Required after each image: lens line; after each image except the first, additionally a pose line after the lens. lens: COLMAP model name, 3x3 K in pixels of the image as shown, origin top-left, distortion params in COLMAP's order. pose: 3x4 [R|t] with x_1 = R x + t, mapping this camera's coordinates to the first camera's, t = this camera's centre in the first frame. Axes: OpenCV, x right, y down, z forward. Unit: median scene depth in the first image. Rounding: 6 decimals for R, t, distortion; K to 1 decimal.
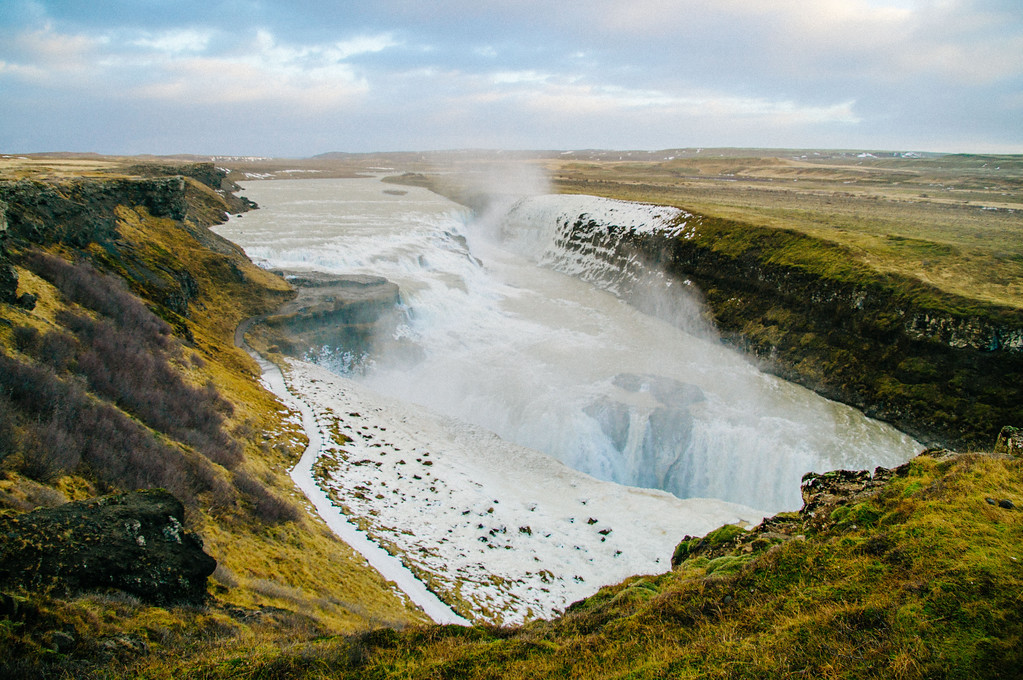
lens RADIAL K [[717.4, 0, 512.2], [0, 717.4, 289.3], [0, 0, 1]] dist [-0.138411, 0.087164]
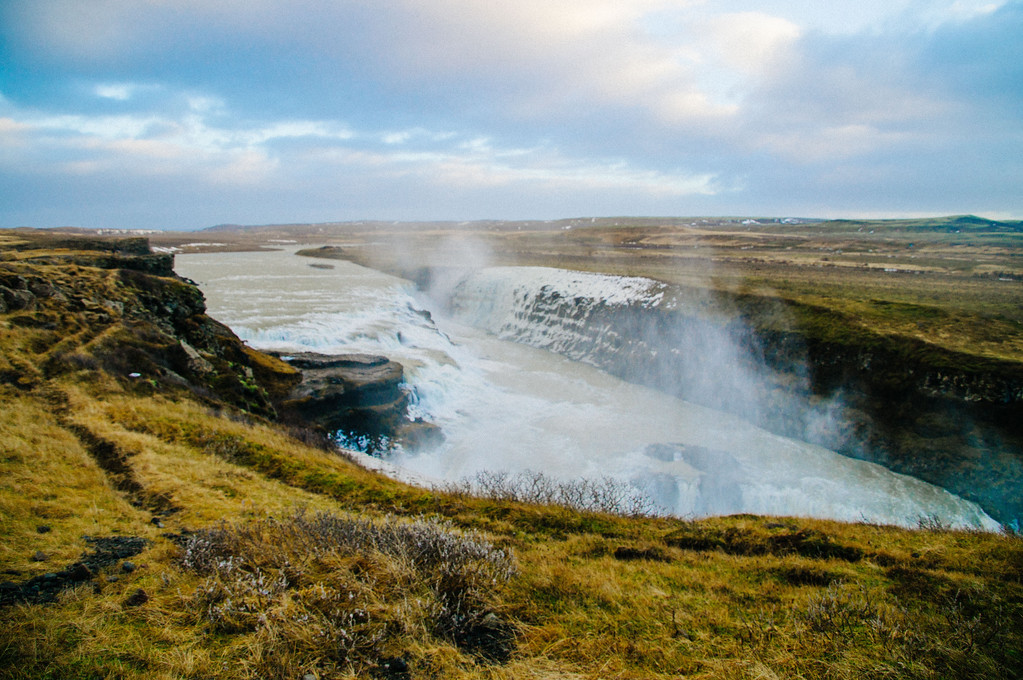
lens RADIAL K [[717.4, 0, 512.2], [0, 717.4, 289.3], [0, 0, 1]] dist [-0.138411, 0.087164]
pose [[0.988394, -0.019370, 0.150675, -0.113744], [0.033885, 0.994961, -0.094368, -0.007326], [-0.148087, 0.098378, 0.984069, 0.010219]]
